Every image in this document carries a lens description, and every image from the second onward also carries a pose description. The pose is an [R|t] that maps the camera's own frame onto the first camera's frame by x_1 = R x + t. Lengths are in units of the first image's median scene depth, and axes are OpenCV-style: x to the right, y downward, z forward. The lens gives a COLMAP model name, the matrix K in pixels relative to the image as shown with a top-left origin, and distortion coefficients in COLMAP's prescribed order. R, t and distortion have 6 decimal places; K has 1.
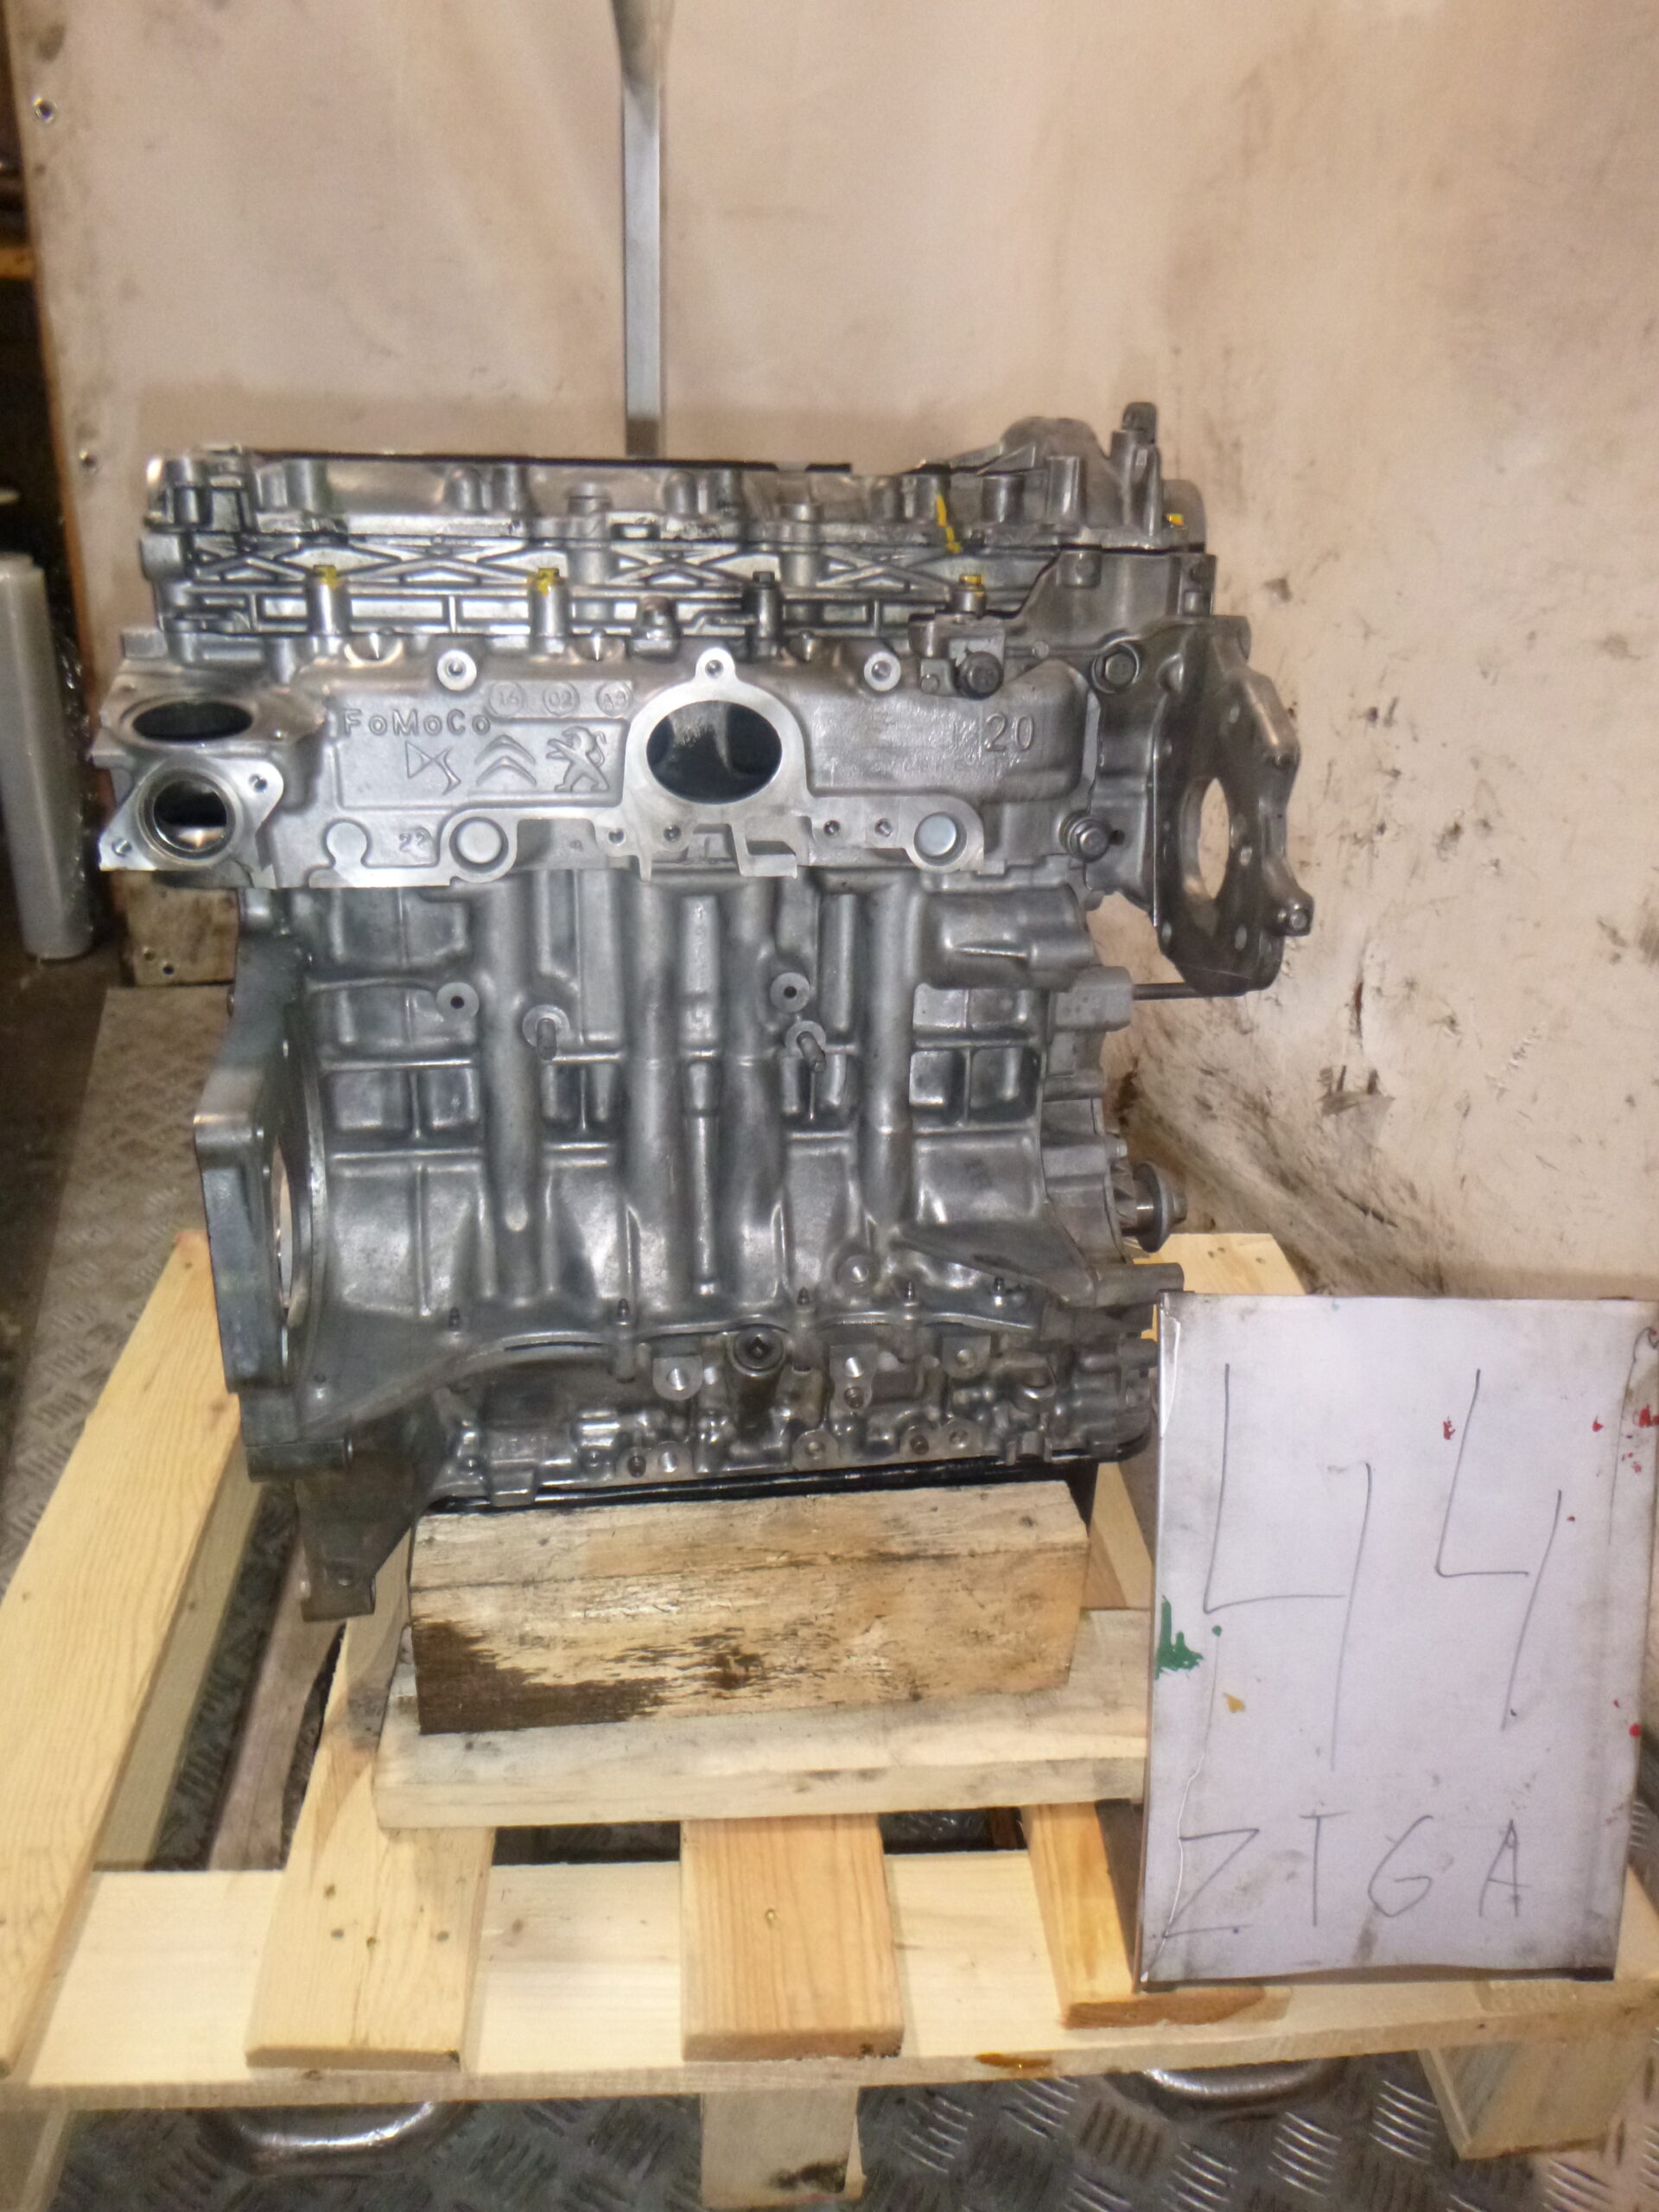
lens RADIAL K [[1601.0, 0, 834.7], [0, 1601.0, 1096.3], [0, 0, 1]] dist [-0.017010, -0.005864]
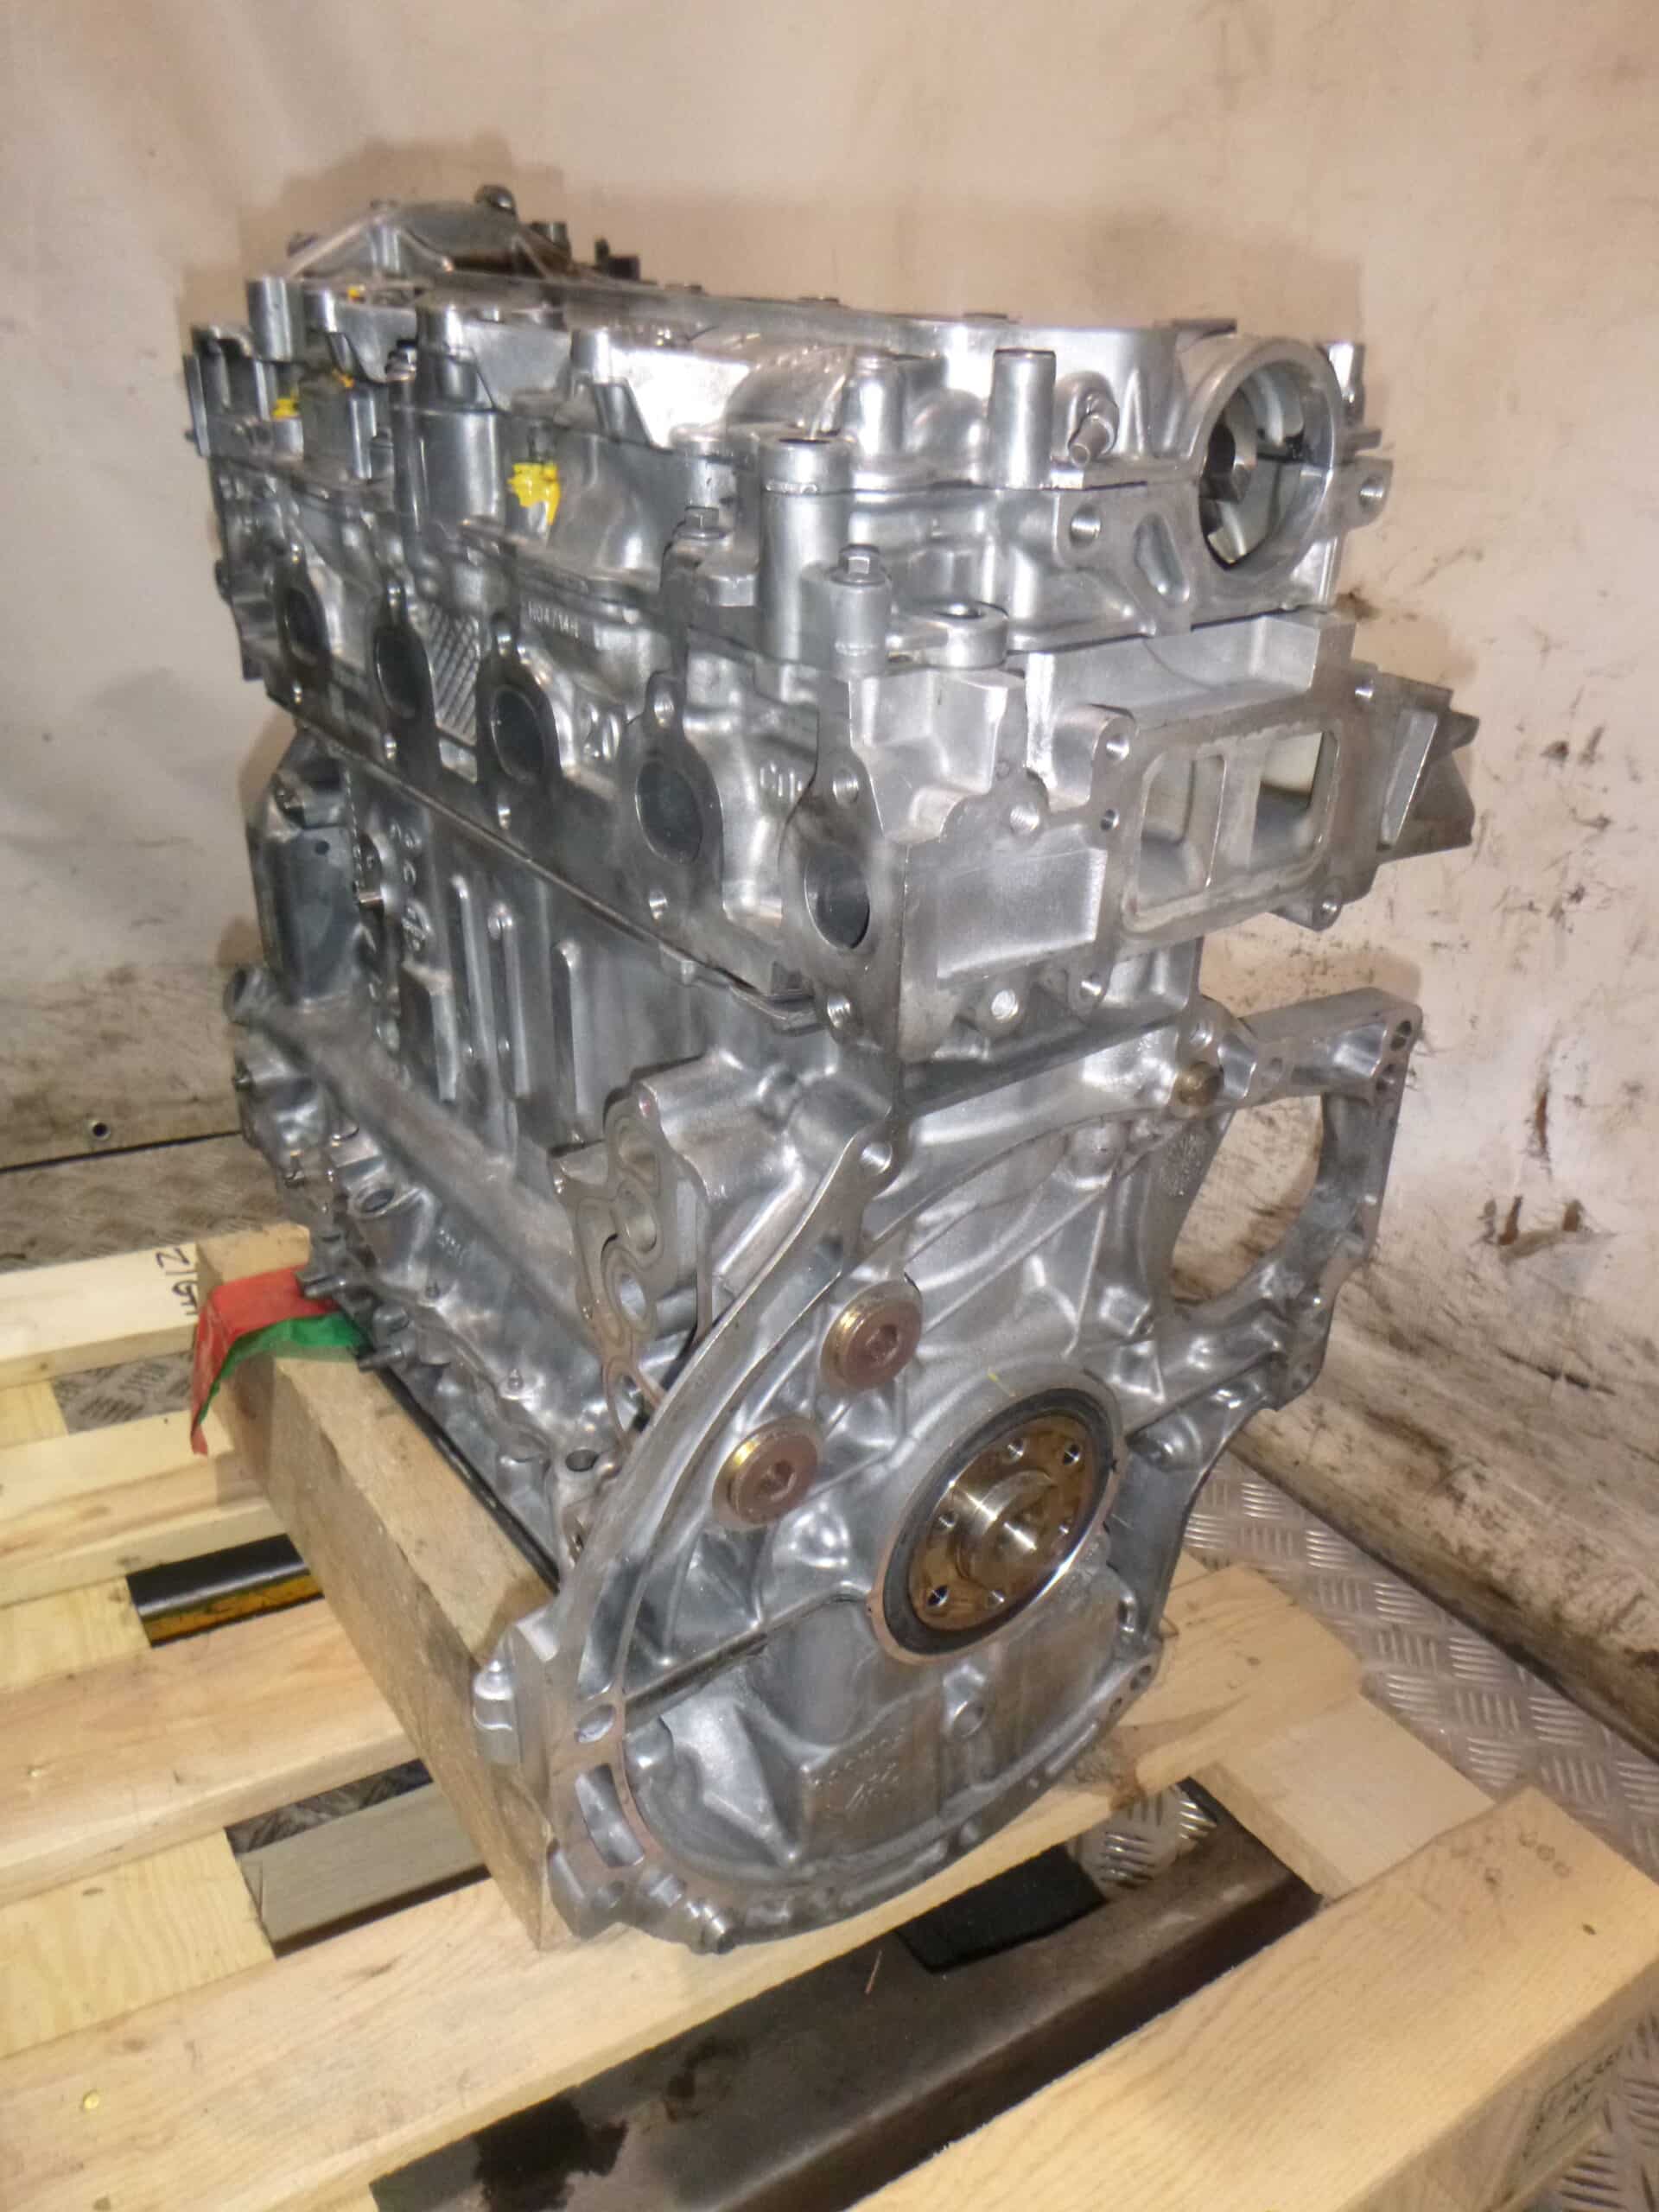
lens RADIAL K [[1601.0, 0, 834.7], [0, 1601.0, 1096.3], [0, 0, 1]] dist [-0.017010, -0.005864]
pose [[0.957075, -0.095103, 0.273793, -0.220094], [0.110983, 0.992889, -0.043068, -0.073899], [-0.267750, 0.071606, 0.960824, 0.342956]]
